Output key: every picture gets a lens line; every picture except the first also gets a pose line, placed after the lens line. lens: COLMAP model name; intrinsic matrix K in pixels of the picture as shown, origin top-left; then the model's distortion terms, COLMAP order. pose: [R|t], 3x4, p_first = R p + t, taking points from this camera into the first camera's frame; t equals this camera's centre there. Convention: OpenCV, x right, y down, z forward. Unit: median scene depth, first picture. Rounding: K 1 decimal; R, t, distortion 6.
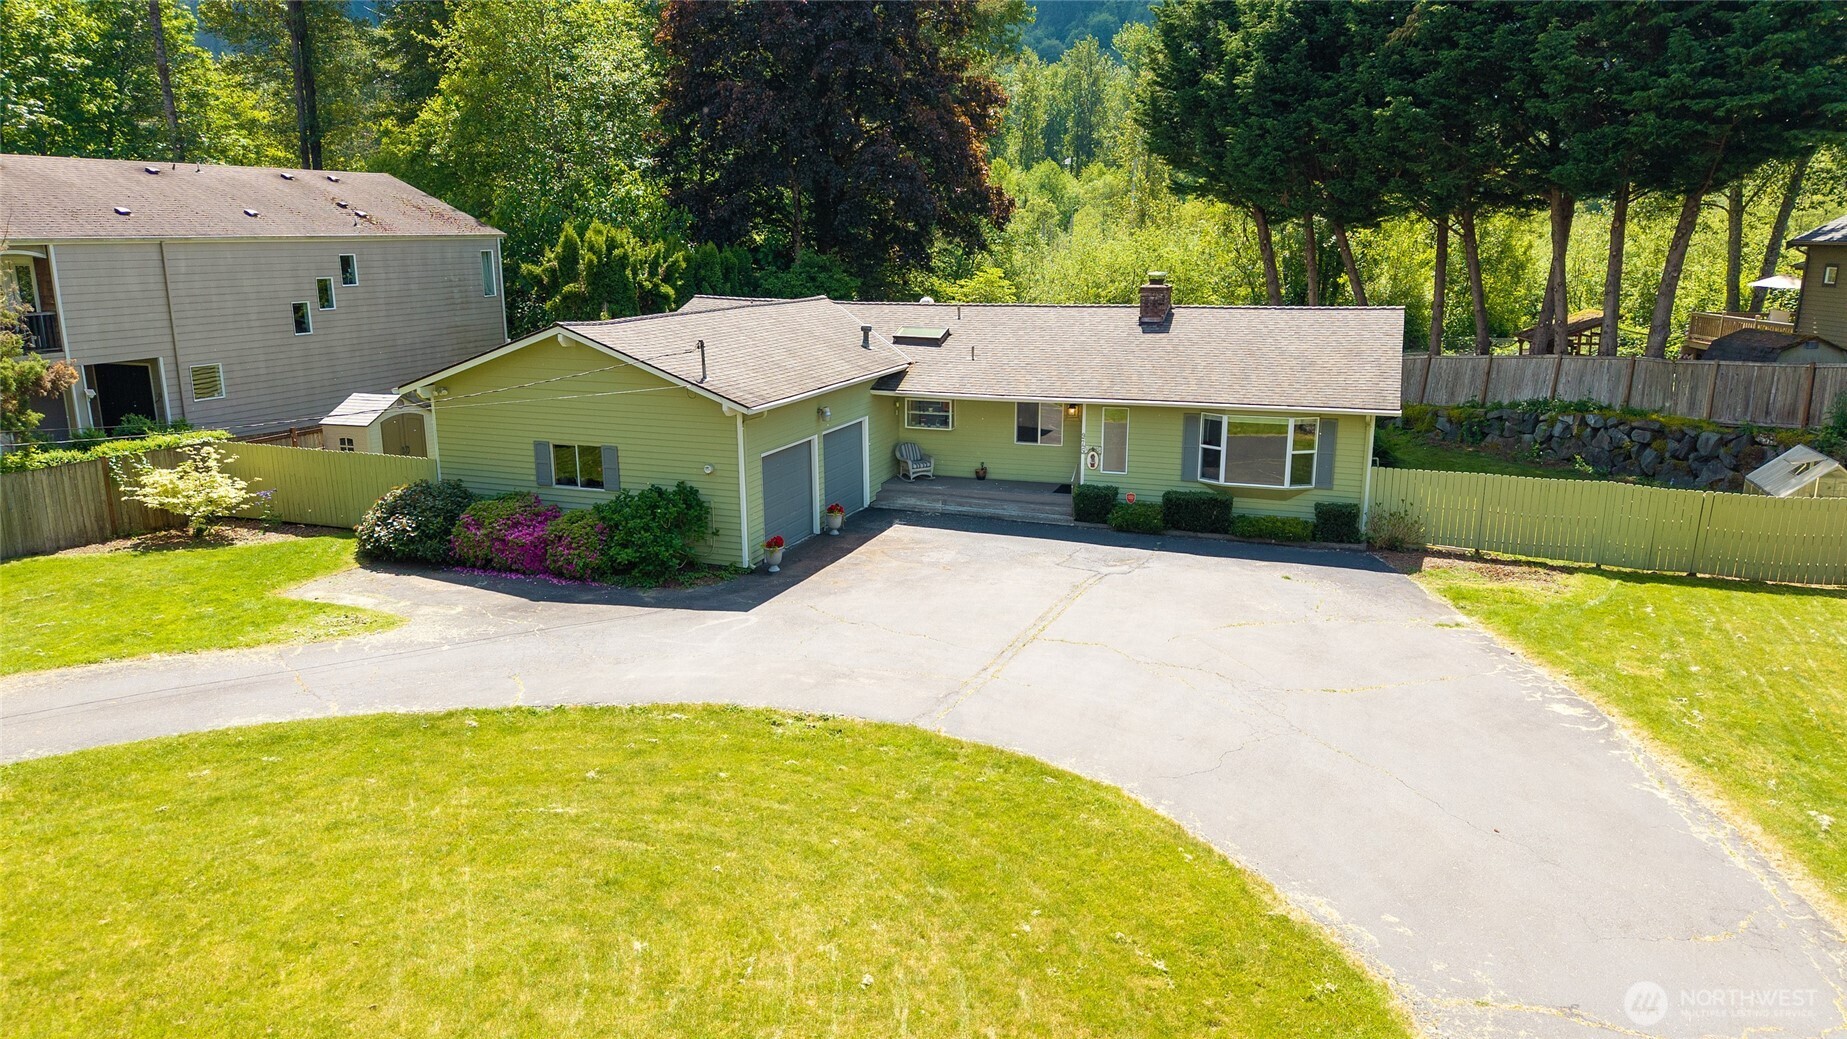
lens RADIAL K [[1241.1, 0, 933.2], [0, 1241.1, 516.9], [0, 0, 1]] dist [0.020926, -0.004488]
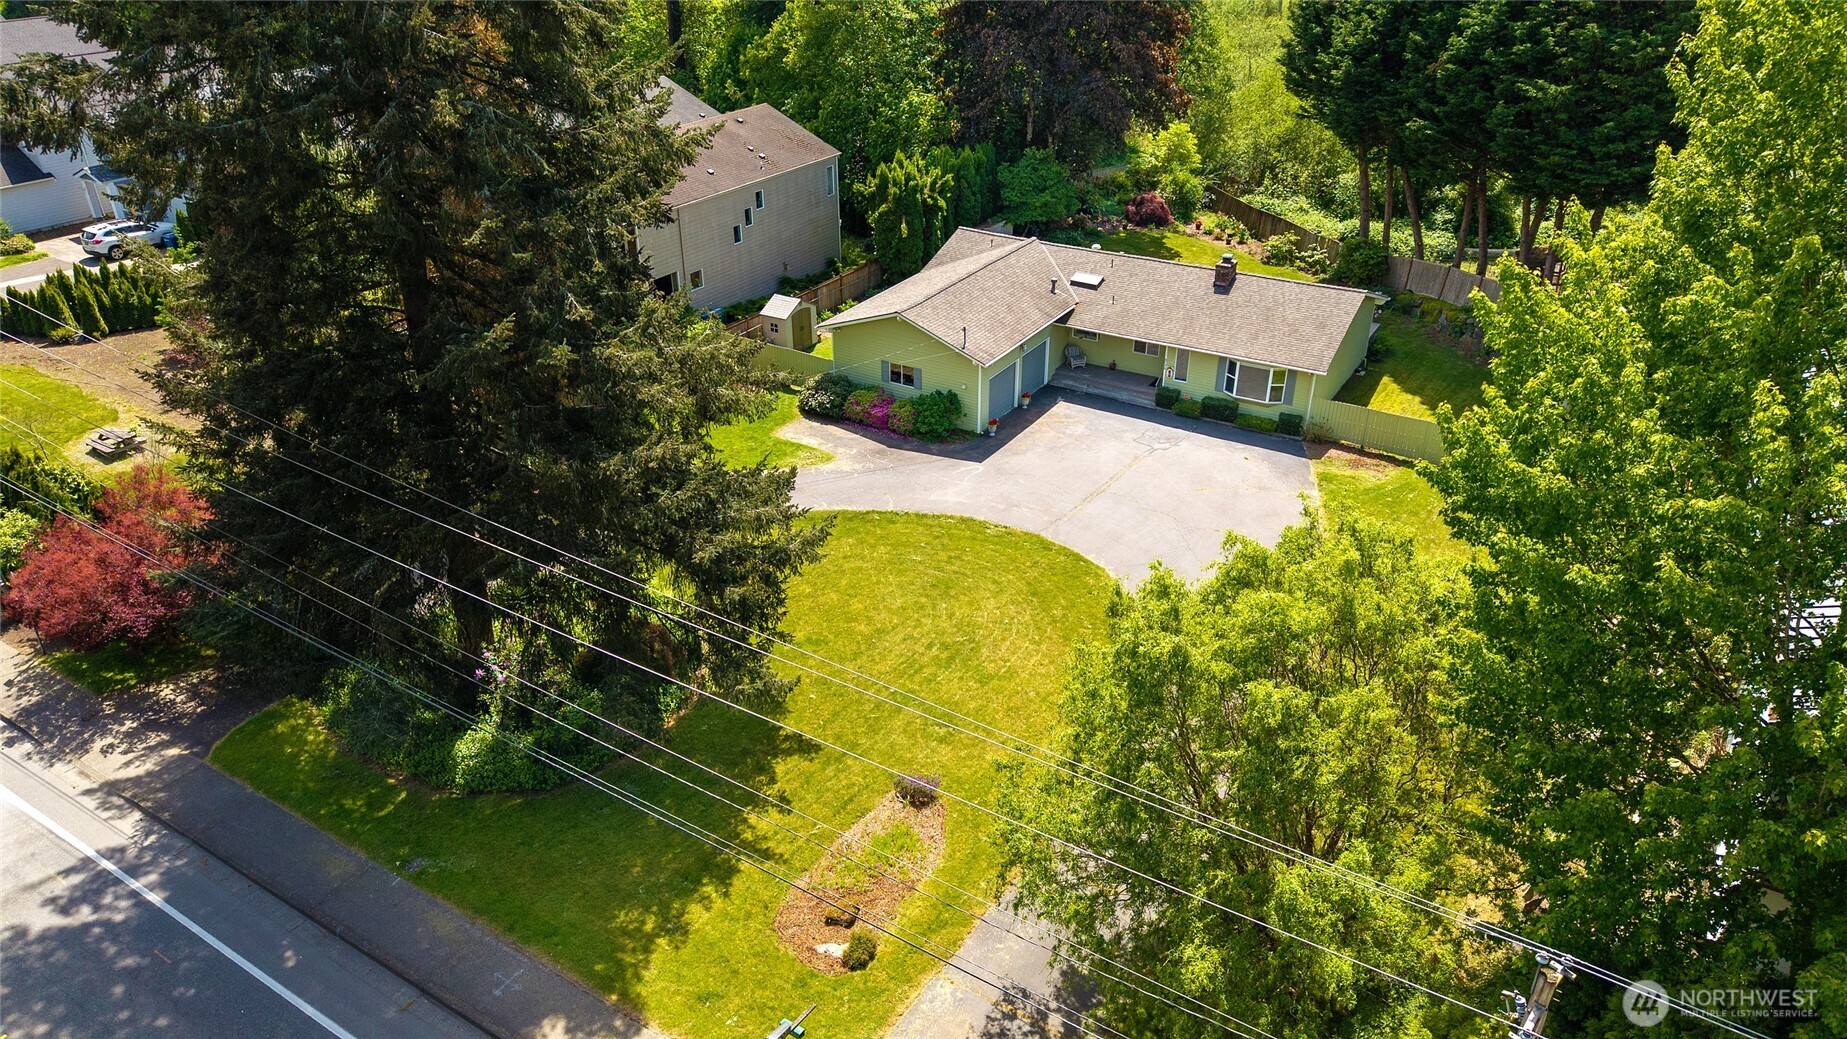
lens RADIAL K [[1241.1, 0, 919.2], [0, 1241.1, 513.8], [0, 0, 1]] dist [0.020926, -0.004488]
pose [[0.979593, 0.095521, -0.176841, 0.127628], [-0.045466, 0.962356, 0.267961, -0.367607], [0.195780, -0.254453, 0.947061, -0.992919]]
